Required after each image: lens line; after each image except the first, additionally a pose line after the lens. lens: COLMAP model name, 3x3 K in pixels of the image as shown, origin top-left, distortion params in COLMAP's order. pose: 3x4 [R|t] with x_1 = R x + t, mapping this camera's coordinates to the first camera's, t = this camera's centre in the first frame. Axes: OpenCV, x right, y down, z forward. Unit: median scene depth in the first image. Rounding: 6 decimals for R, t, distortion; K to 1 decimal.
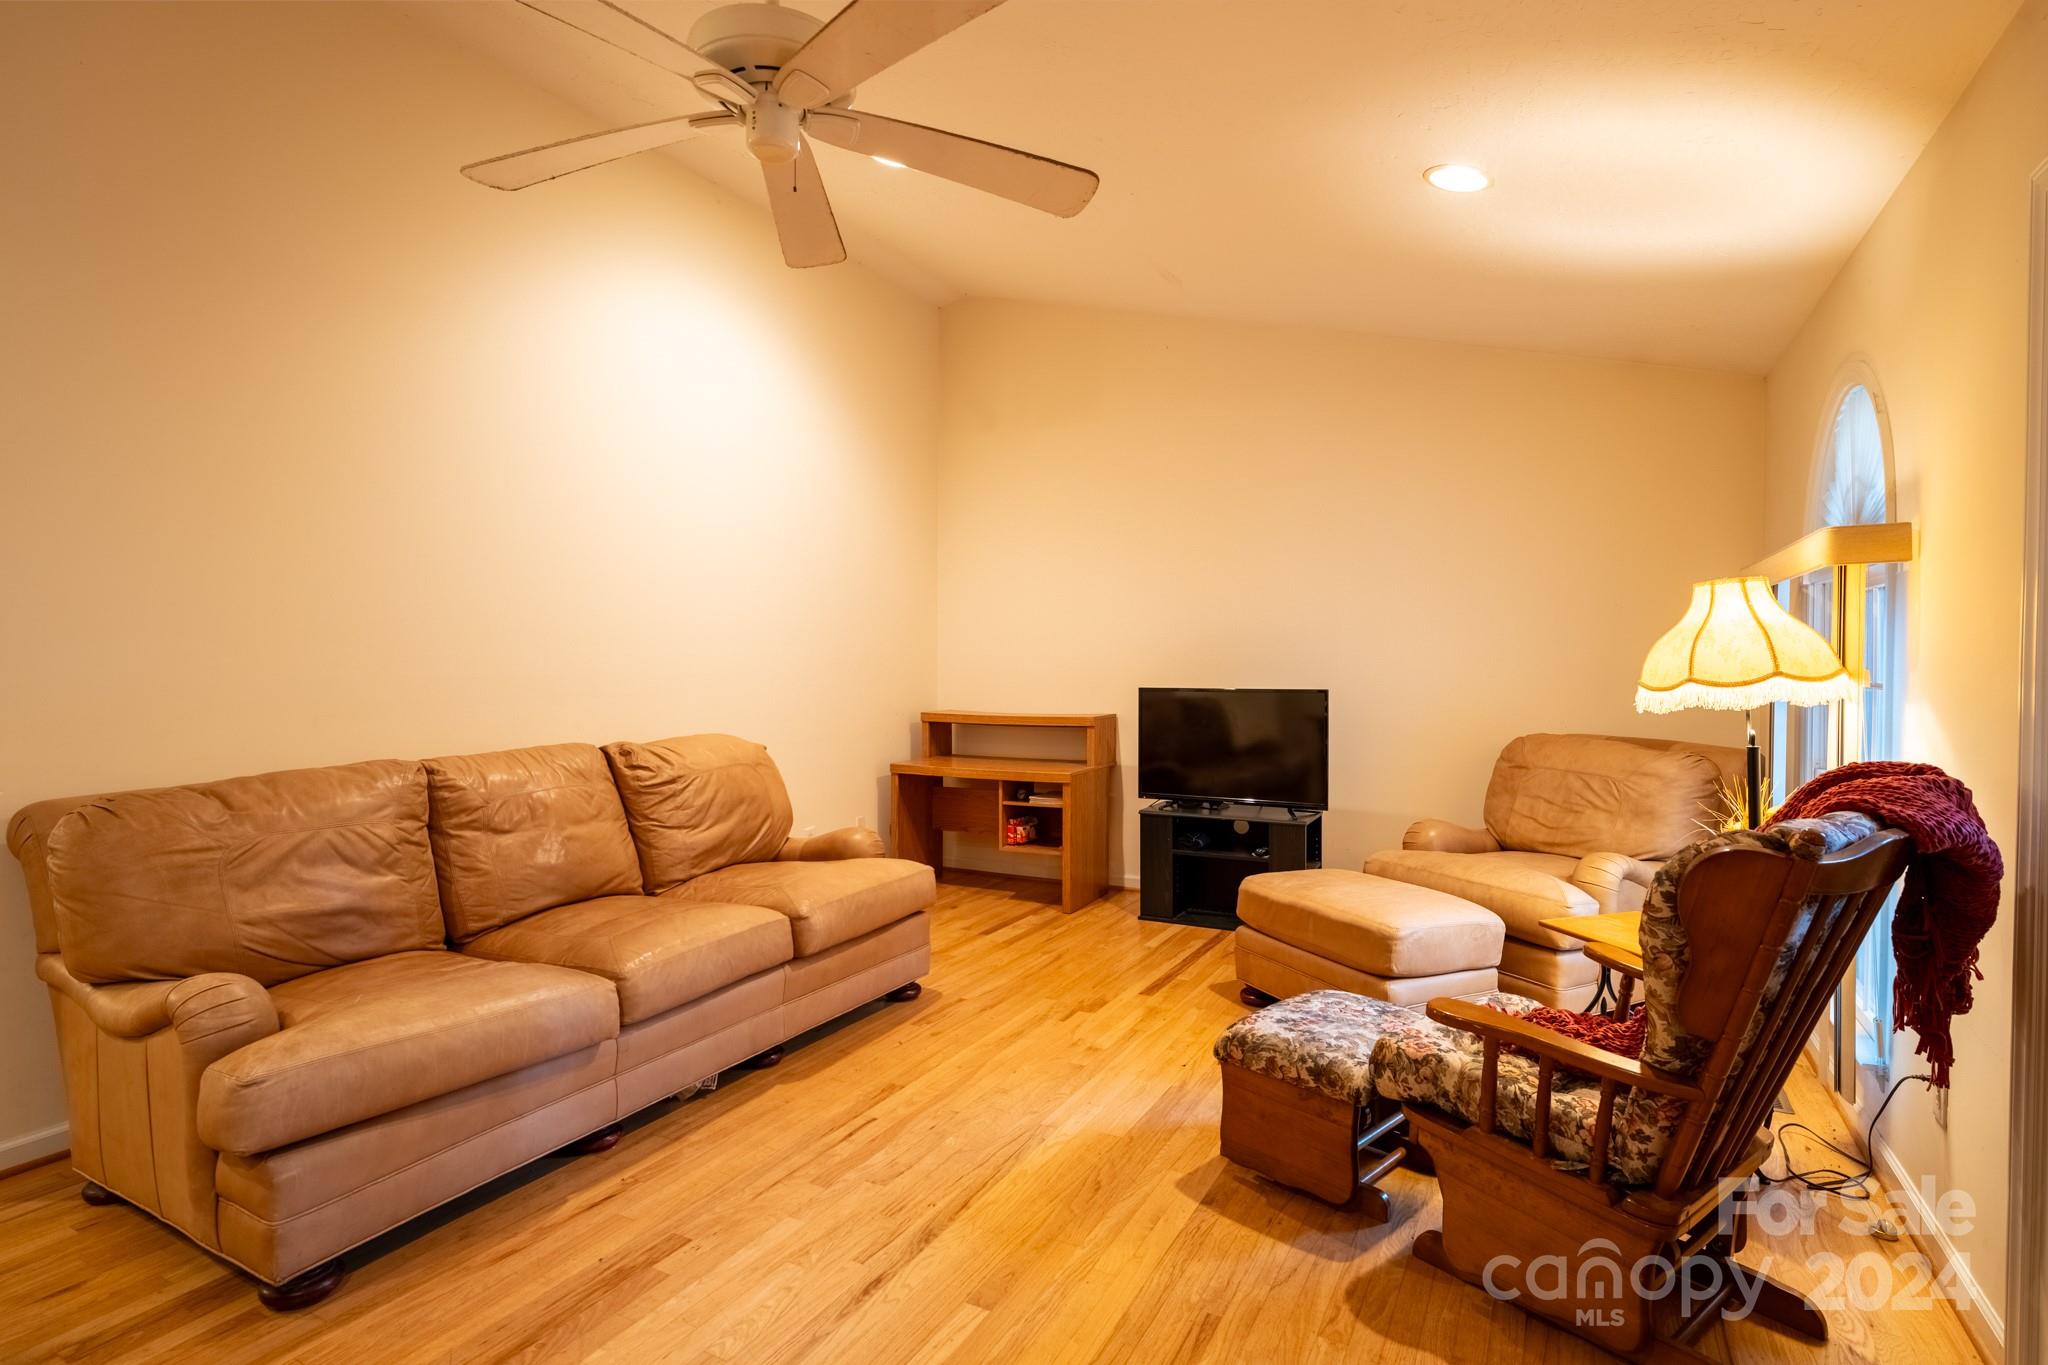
lens RADIAL K [[1023.4, 0, 1024.0], [0, 1023.4, 682.5], [0, 0, 1]] dist [-0.000062, -0.000060]
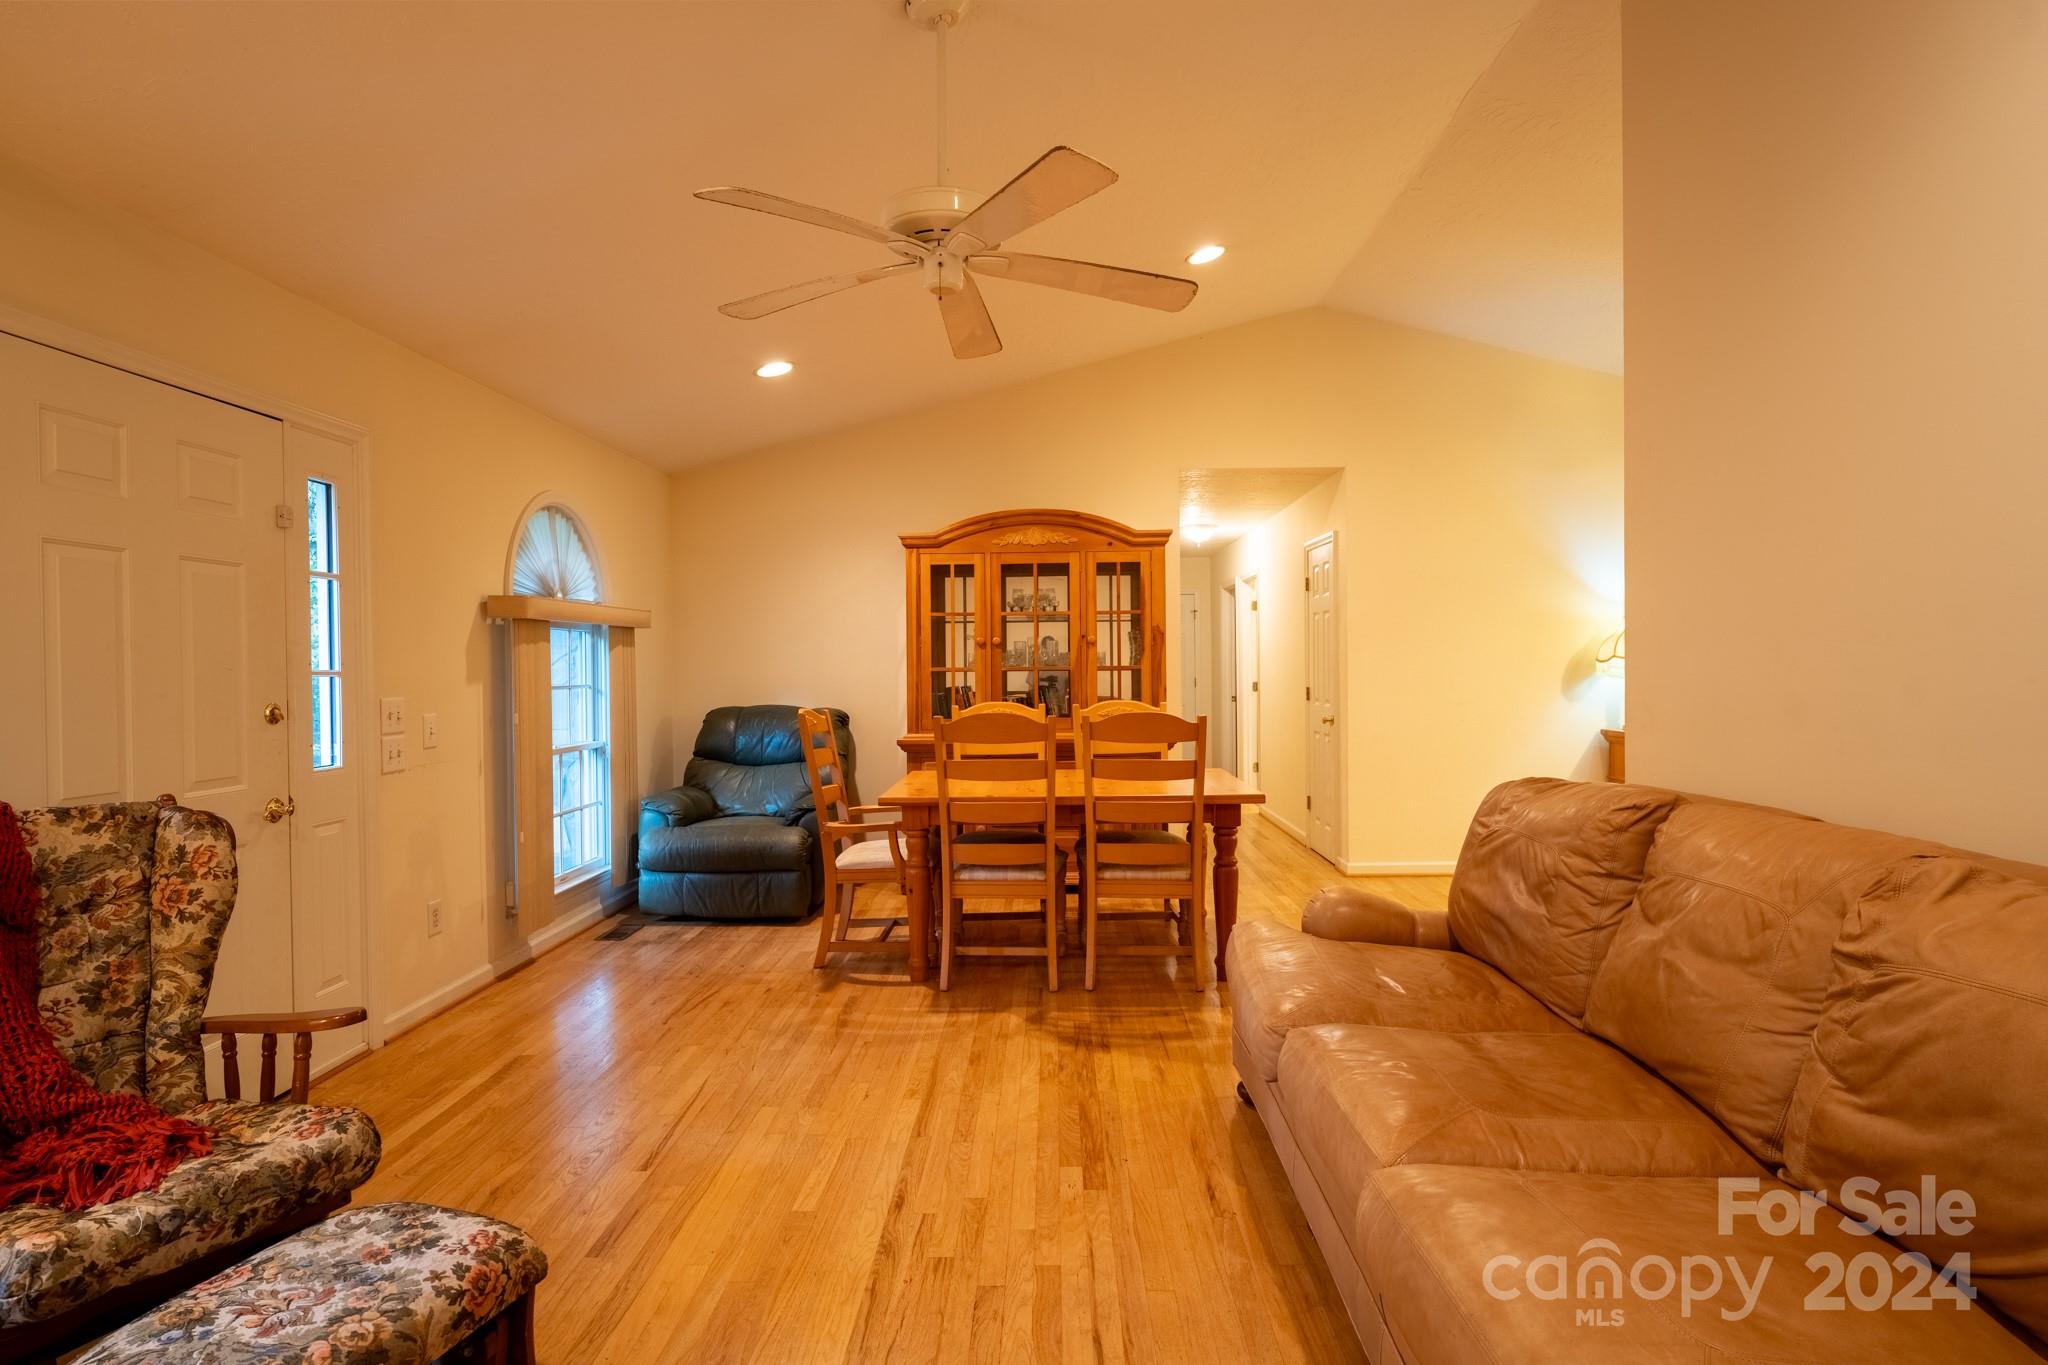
lens RADIAL K [[1023.4, 0, 1024.0], [0, 1023.4, 682.5], [0, 0, 1]] dist [-0.000062, -0.000060]
pose [[-0.892129, 0.014445, -0.451550, 0.204788], [-0.002030, 0.999350, 0.035979, -0.042990], [0.451777, 0.033015, -0.891520, 1.728193]]
